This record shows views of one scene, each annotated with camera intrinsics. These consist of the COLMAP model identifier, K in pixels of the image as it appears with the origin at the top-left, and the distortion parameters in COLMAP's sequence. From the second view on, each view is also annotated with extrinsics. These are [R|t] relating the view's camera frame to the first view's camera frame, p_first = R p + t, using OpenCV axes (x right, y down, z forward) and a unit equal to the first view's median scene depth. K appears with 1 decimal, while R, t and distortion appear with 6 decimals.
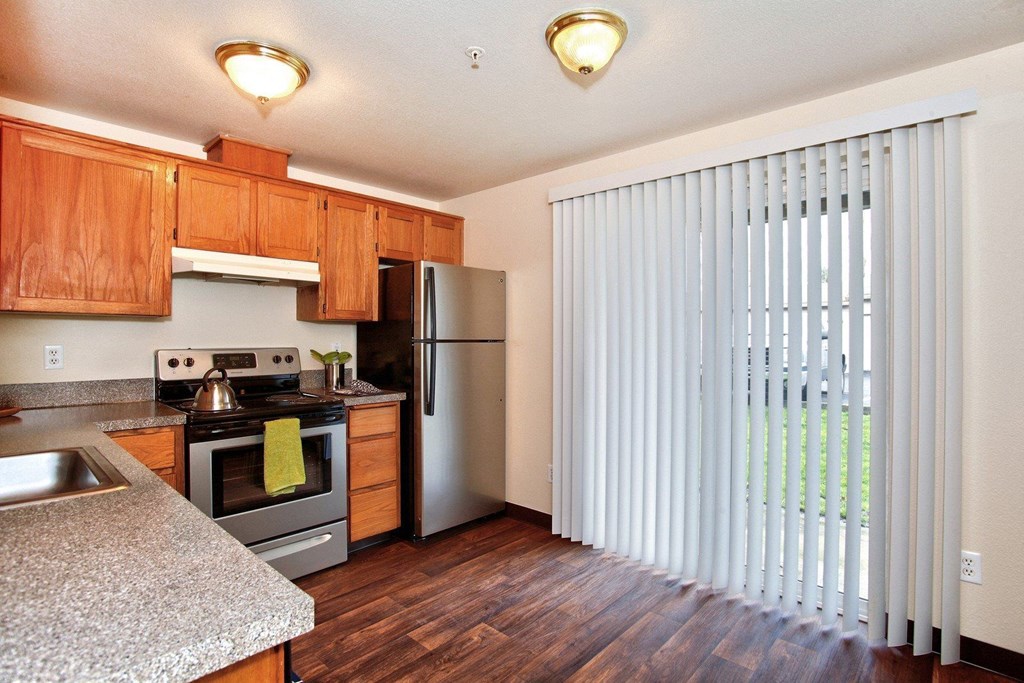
lens RADIAL K [[506.7, 0, 518.8], [0, 506.7, 341.9], [0, 0, 1]] dist [-0.002638, -0.000308]
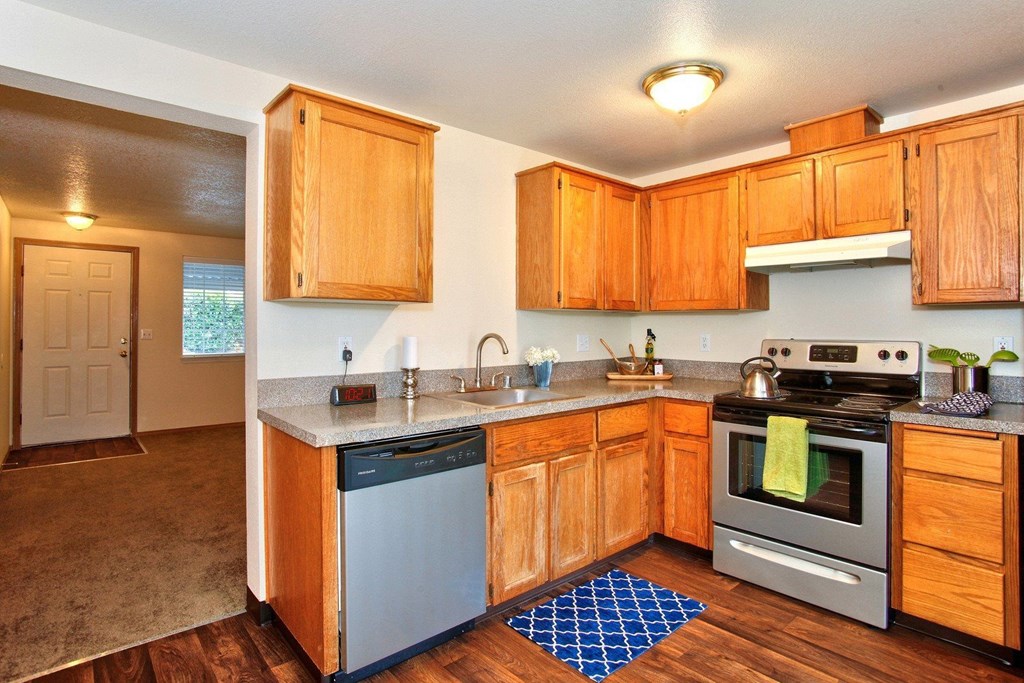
lens RADIAL K [[529.5, 0, 509.4], [0, 529.5, 327.2], [0, 0, 1]] dist [-0.000661, 0.000056]
pose [[-0.078081, -0.000693, -0.996947, 0.495485], [-0.008125, 0.999967, -0.000059, -0.006348], [0.996914, 0.008096, -0.078084, 0.526889]]
